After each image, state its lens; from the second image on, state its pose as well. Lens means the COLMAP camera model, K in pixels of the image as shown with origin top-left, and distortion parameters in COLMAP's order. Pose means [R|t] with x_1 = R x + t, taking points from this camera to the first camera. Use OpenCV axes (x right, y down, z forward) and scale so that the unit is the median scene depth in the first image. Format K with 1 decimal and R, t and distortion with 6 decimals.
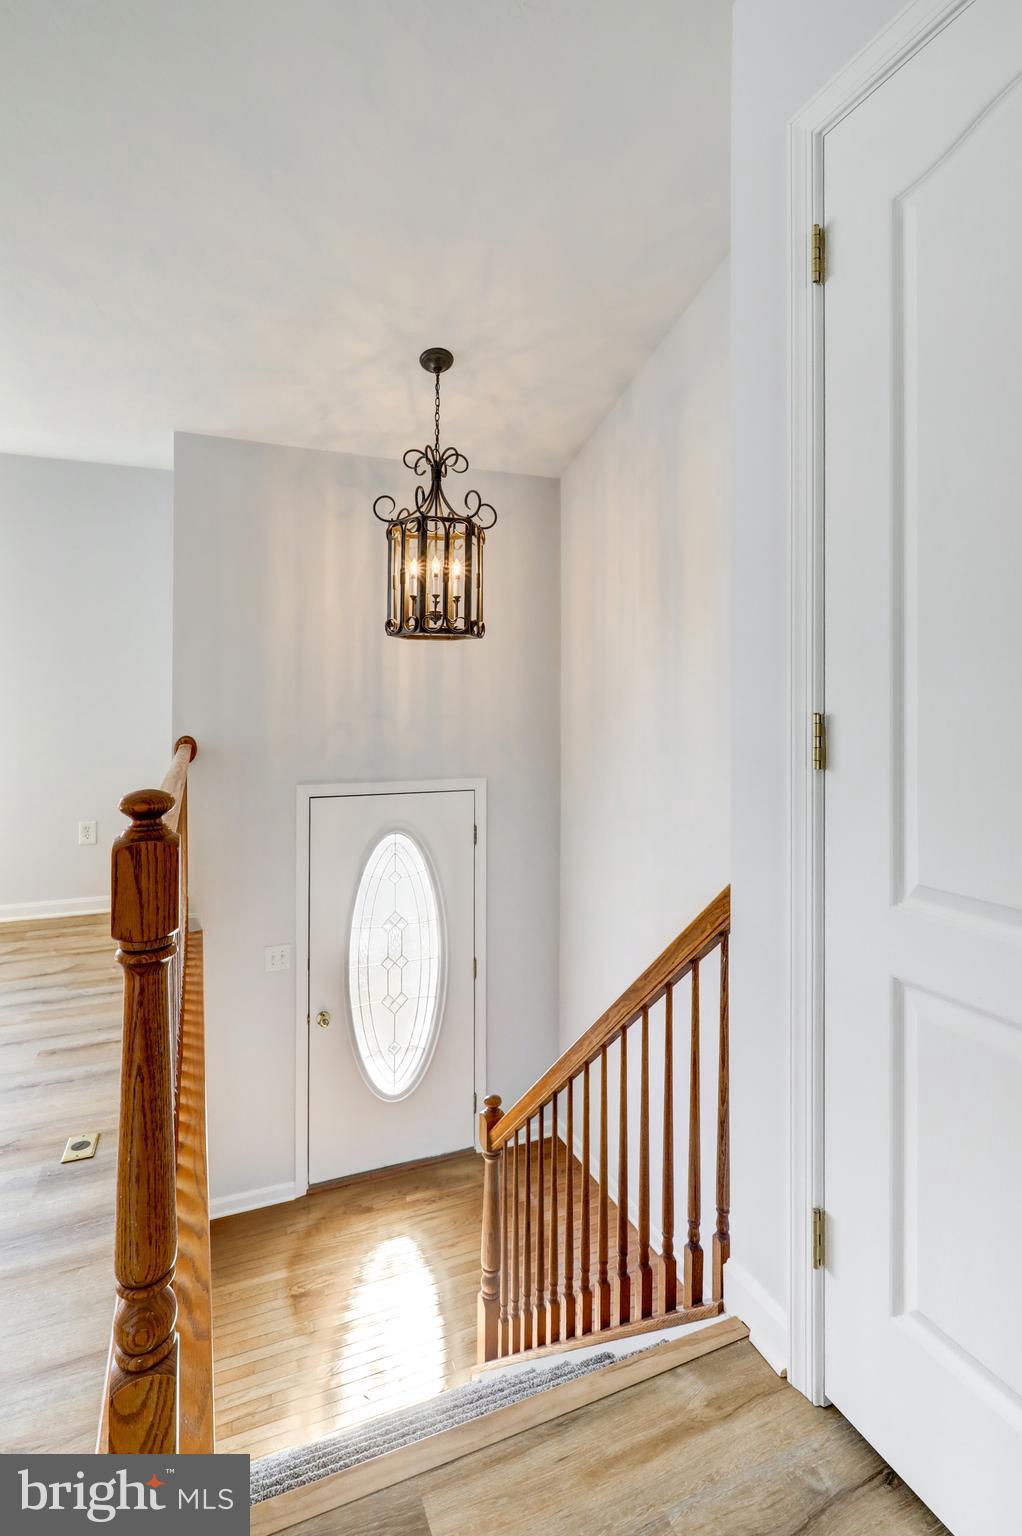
lens RADIAL K [[762.2, 0, 521.1], [0, 762.2, 697.6], [0, 0, 1]] dist [-0.003007, 0.001111]
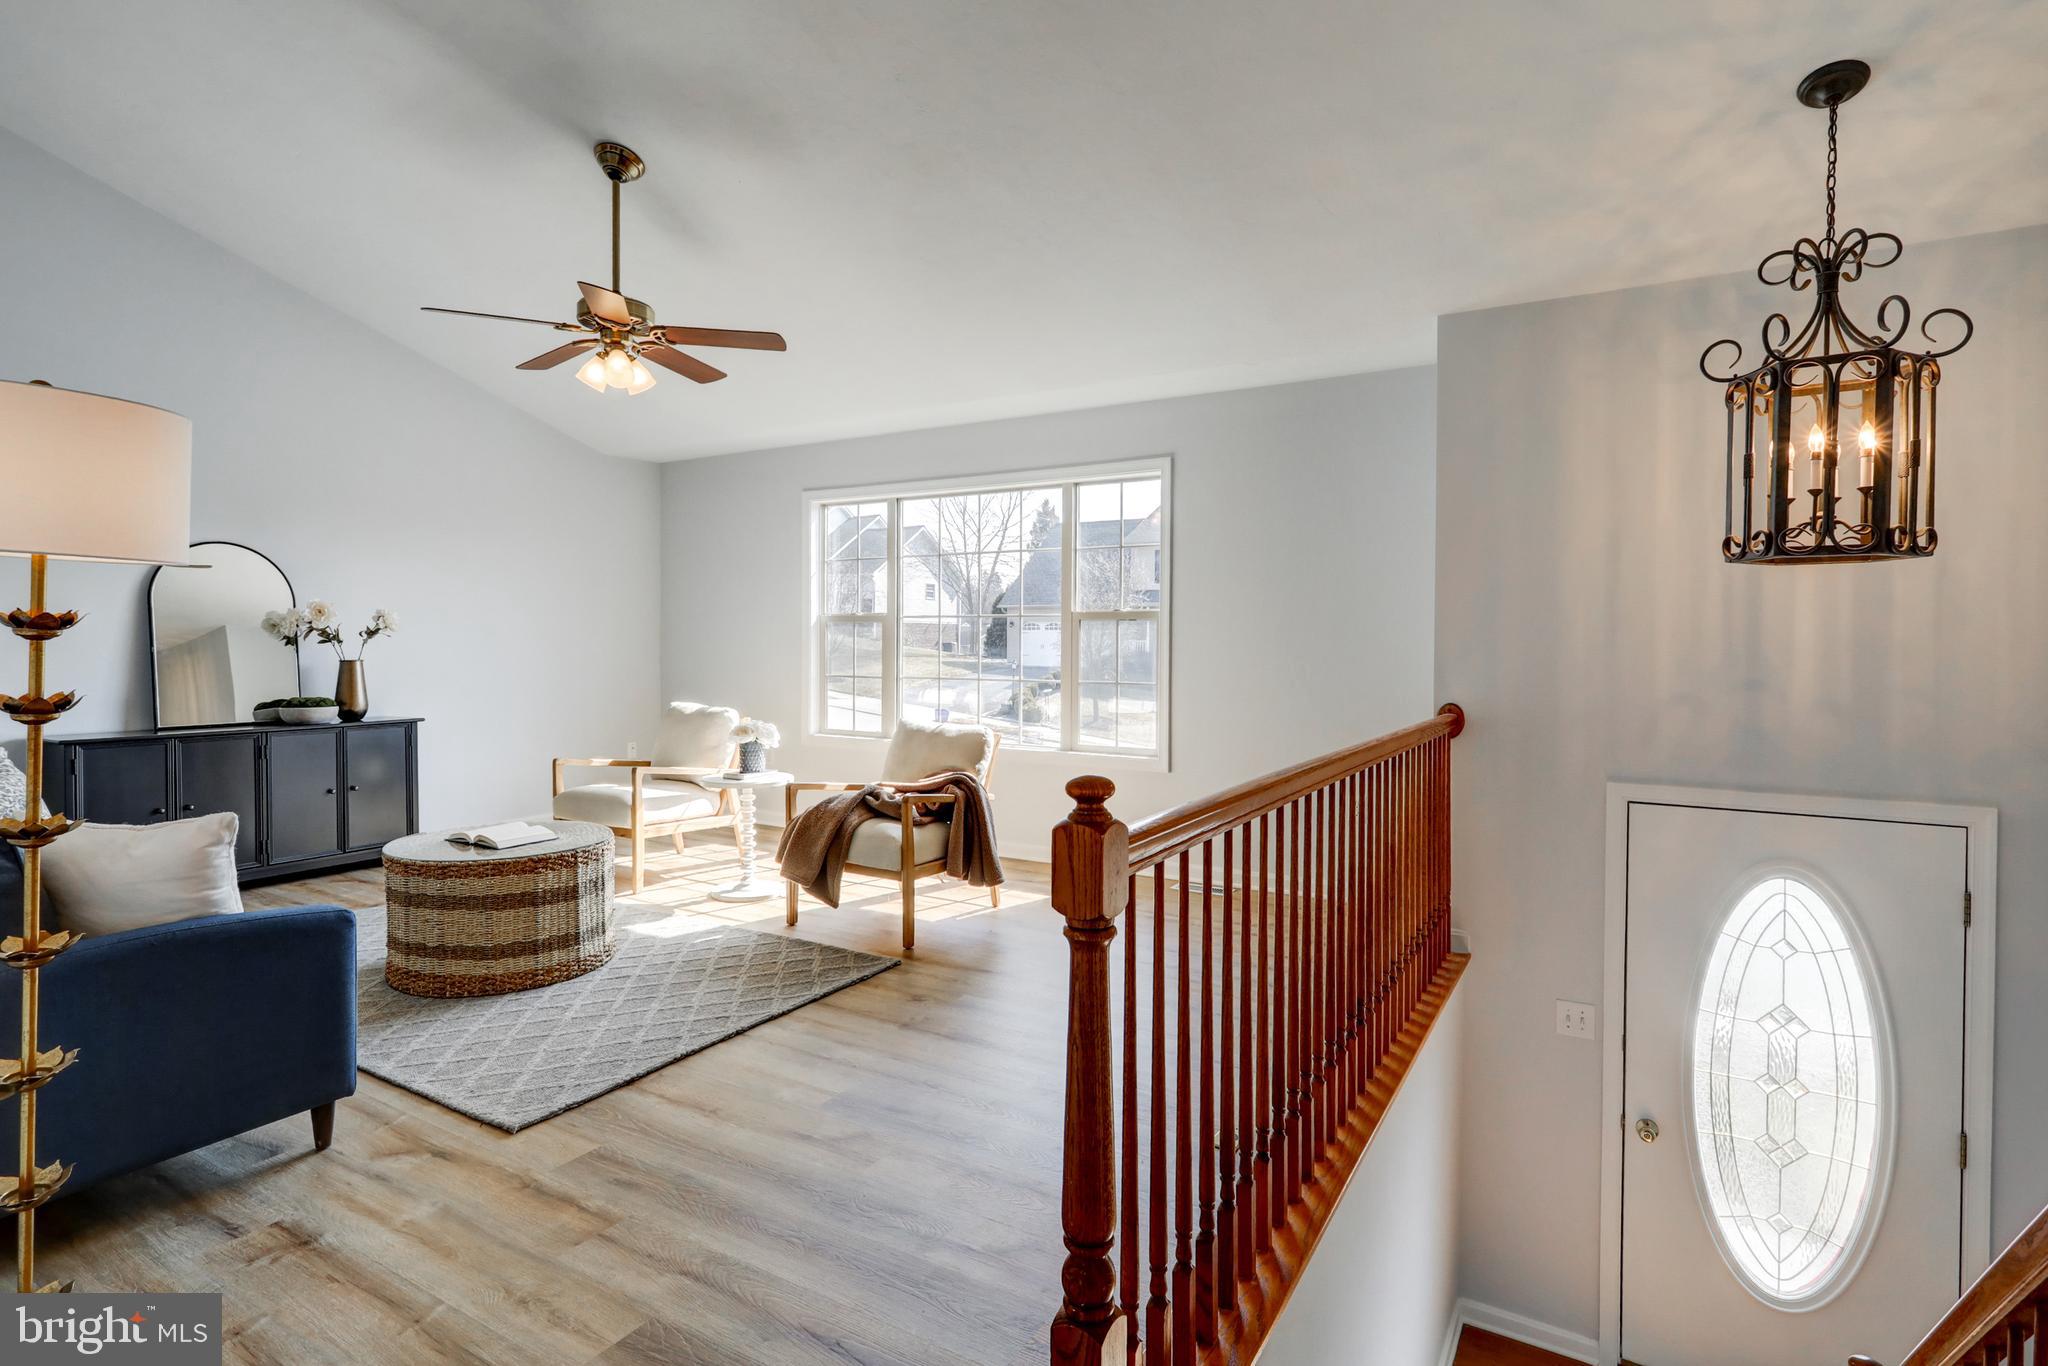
lens RADIAL K [[1007.3, 0, 1017.8], [0, 1007.3, 672.0], [0, 0, 1]] dist [-0.000221, 0.000697]
pose [[0.591433, 0.026578, -0.805916, 0.150175], [-0.000715, 0.999474, 0.032437, -0.017298], [0.806354, -0.018608, 0.591141, 0.032667]]
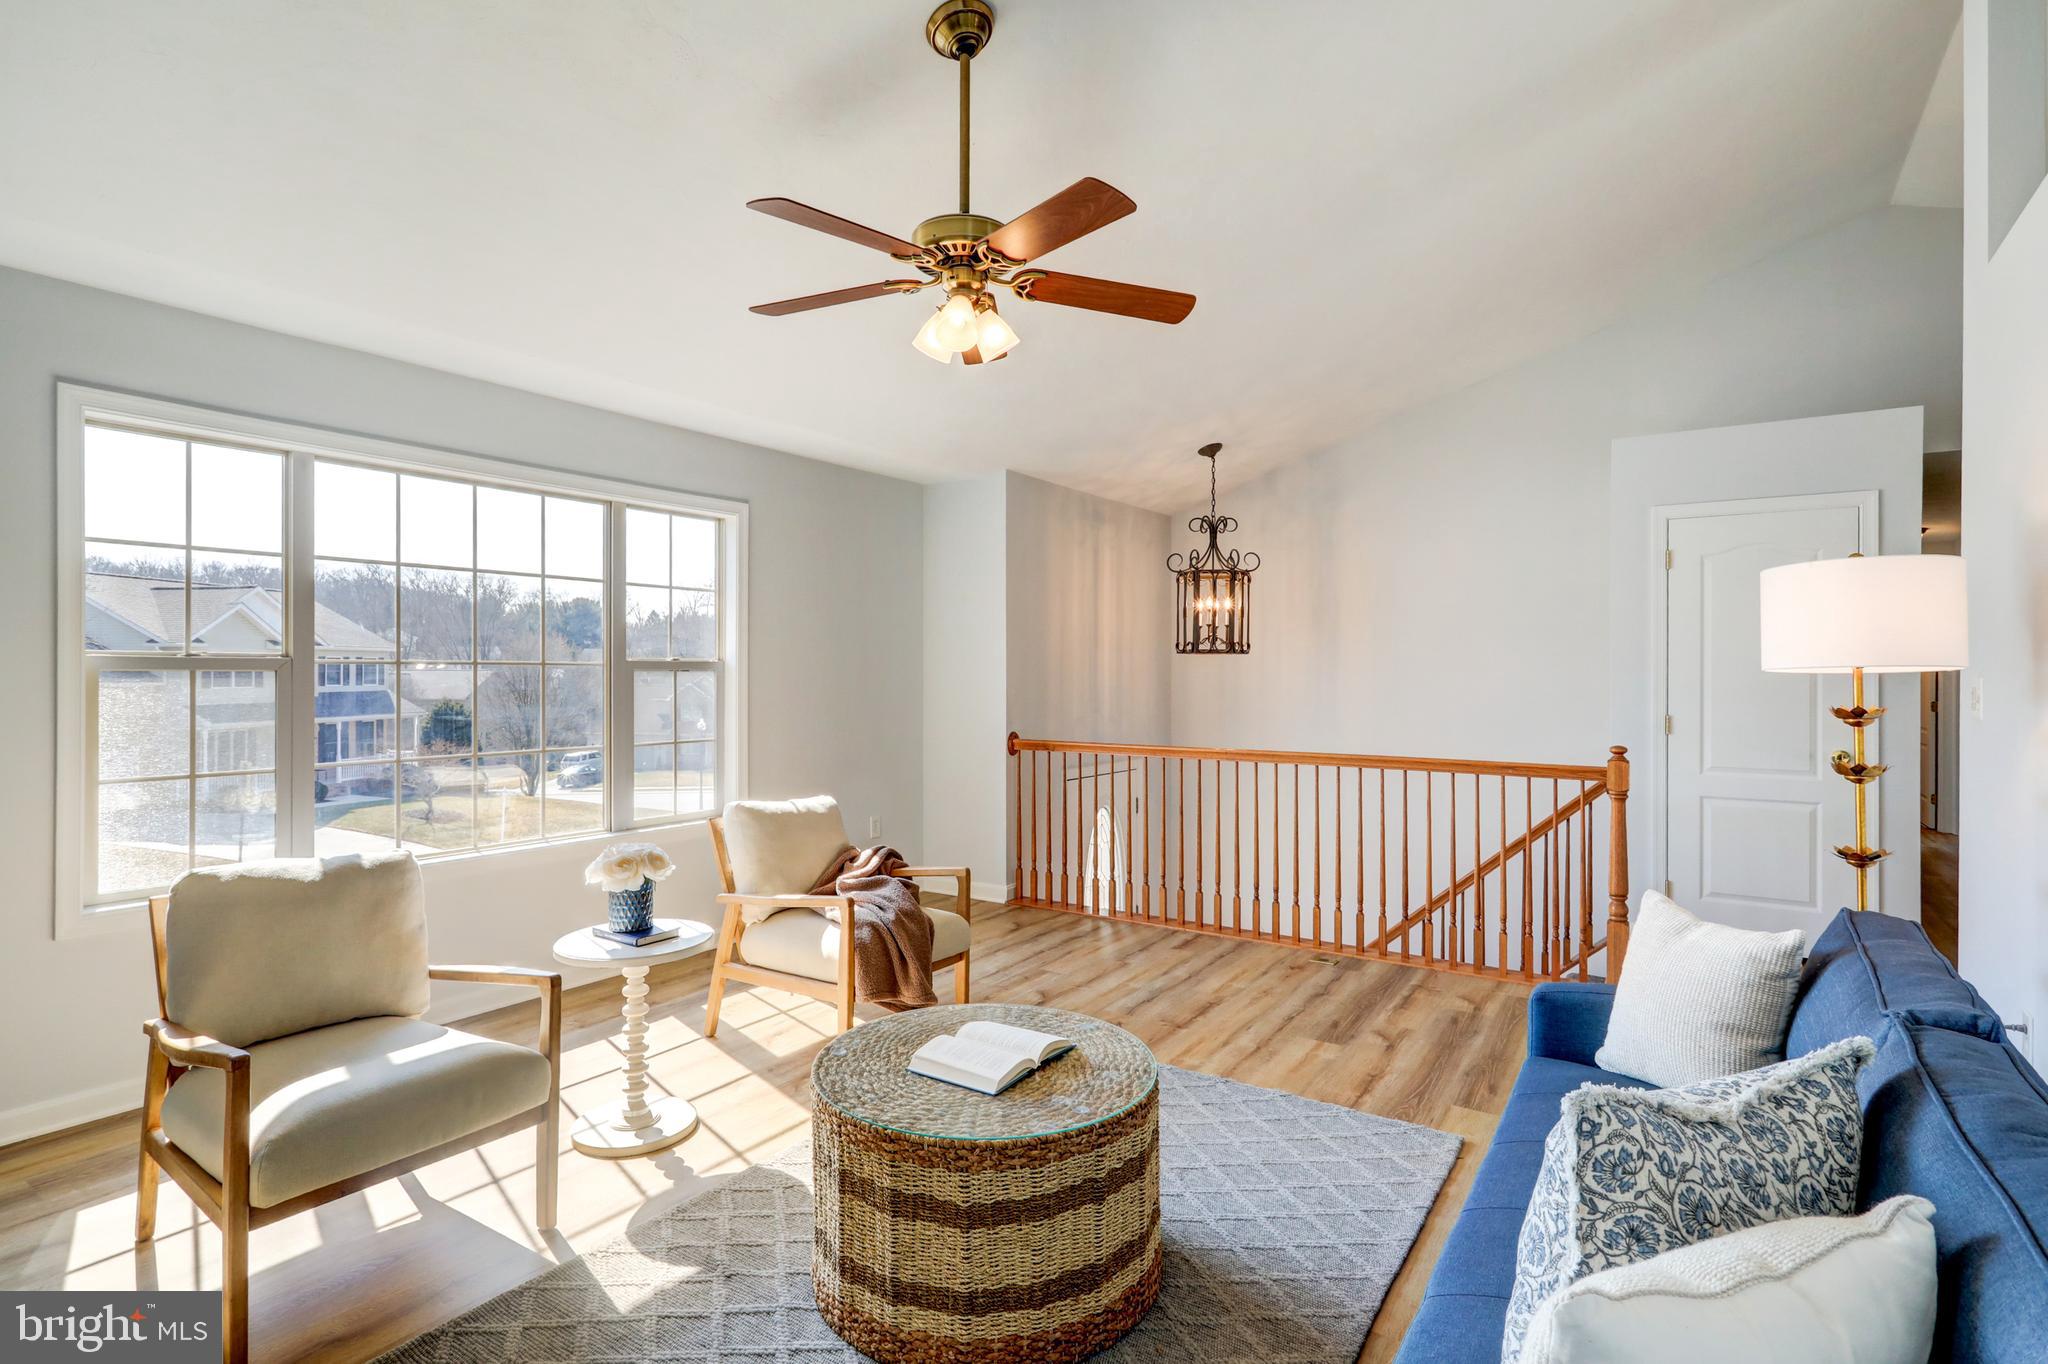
lens RADIAL K [[1009.9, 0, 1024.0], [0, 1009.9, 682.0], [0, 0, 1]] dist [0.002560, 0.000597]
pose [[0.838382, -0.005230, 0.545058, -1.392419], [-0.004767, 0.999845, 0.016927, -0.058213], [-0.545062, -0.016789, 0.838228, -0.336640]]
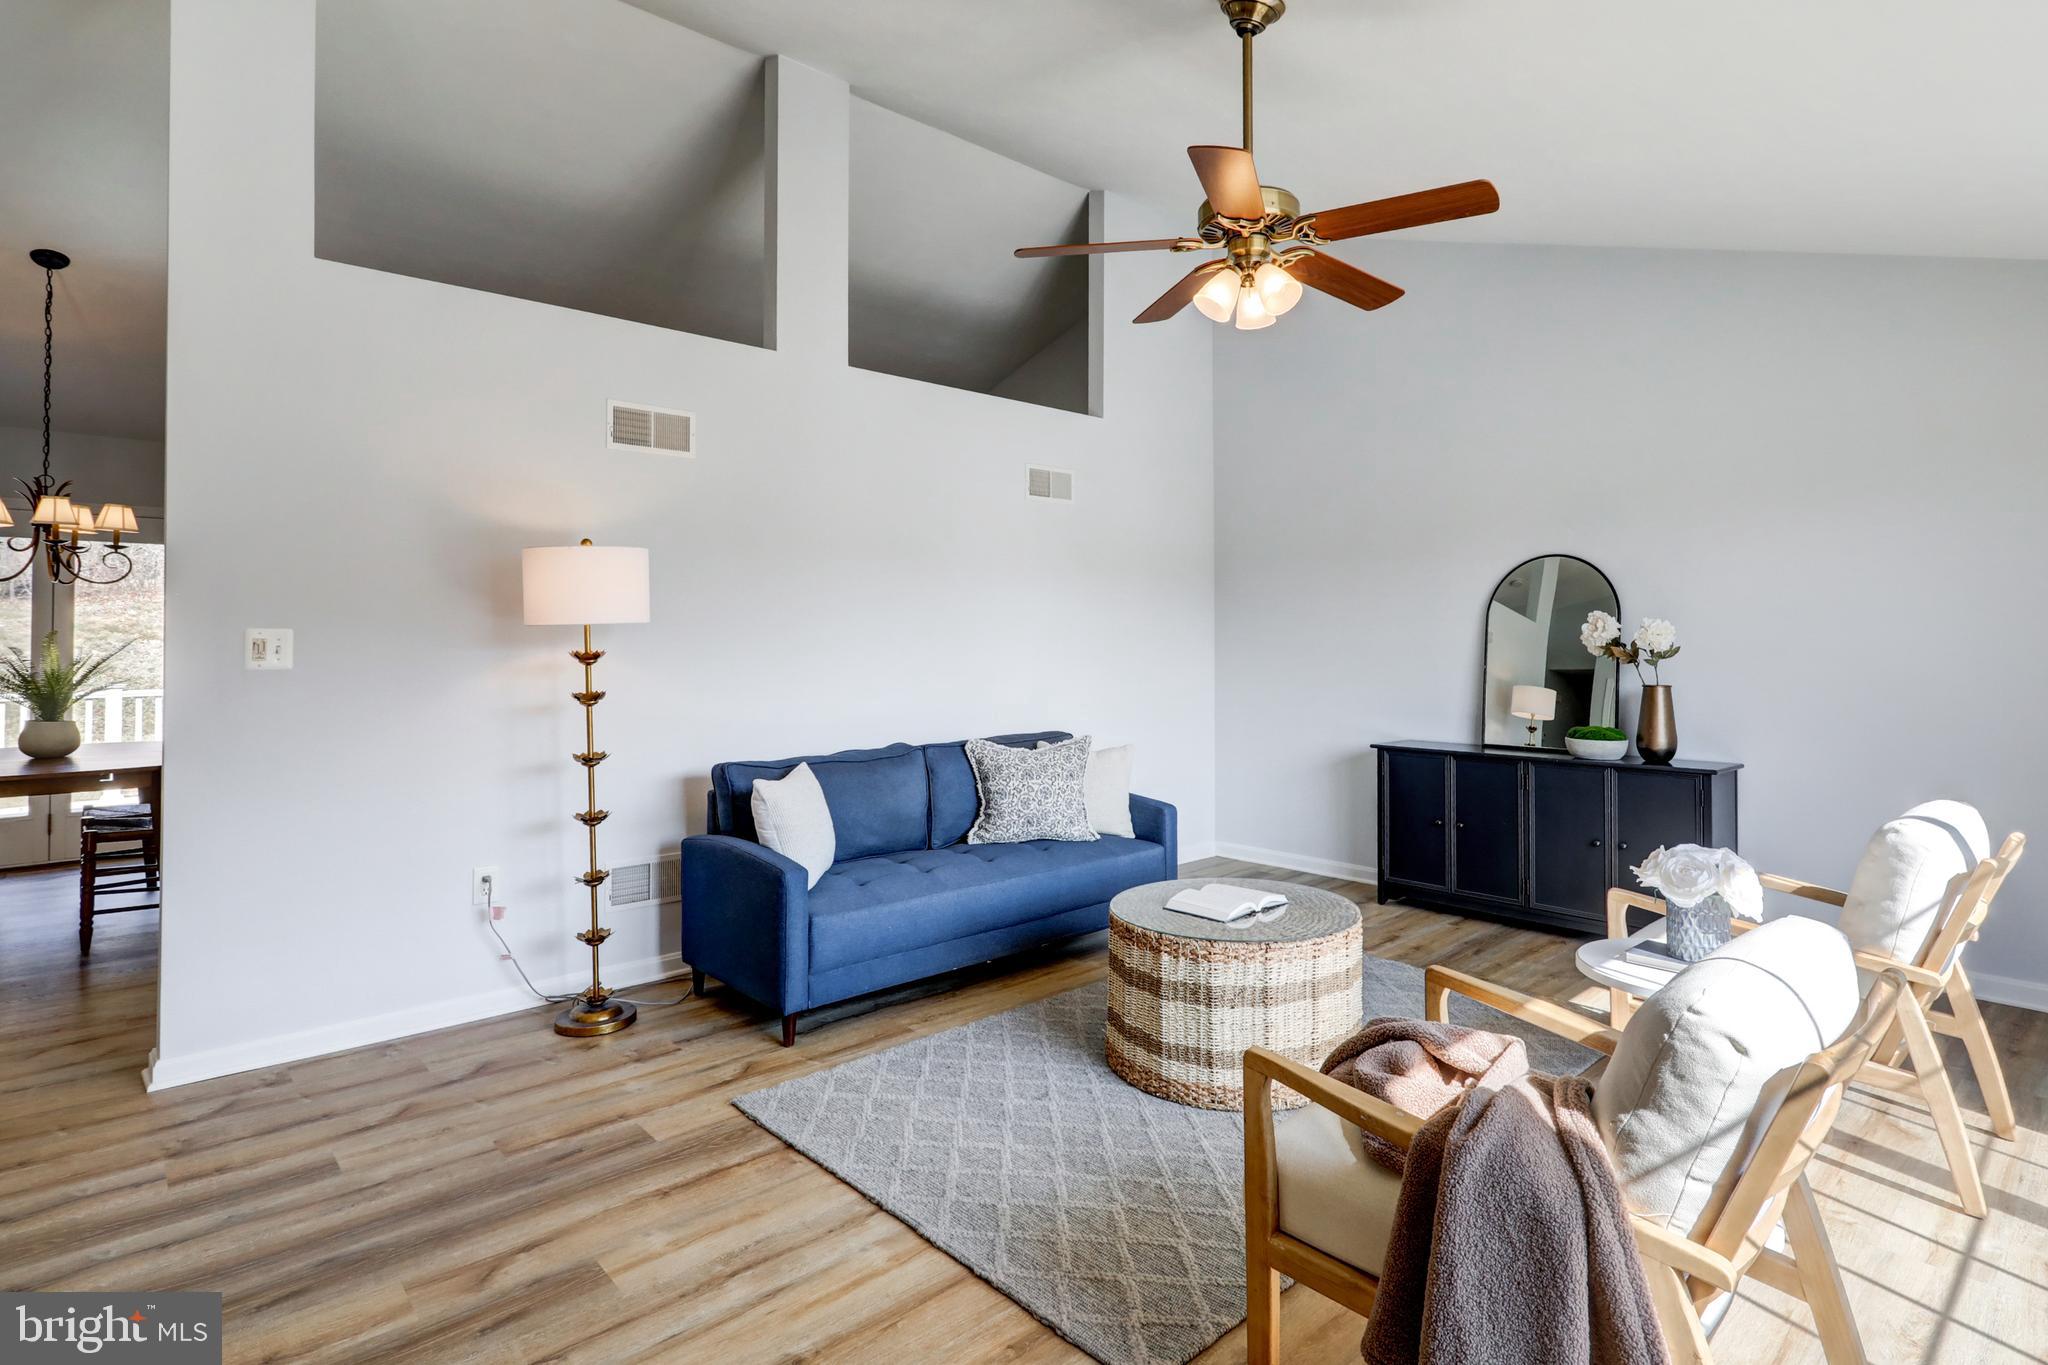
lens RADIAL K [[1036.6, 0, 1063.3], [0, 1036.6, 651.2], [0, 0, 1]] dist [0.002160, 0.000482]
pose [[-0.937535, 0.004242, -0.347864, -0.593556], [0.005650, 0.999979, -0.003034, -0.024971], [0.347844, -0.004810, -0.937540, 1.036380]]
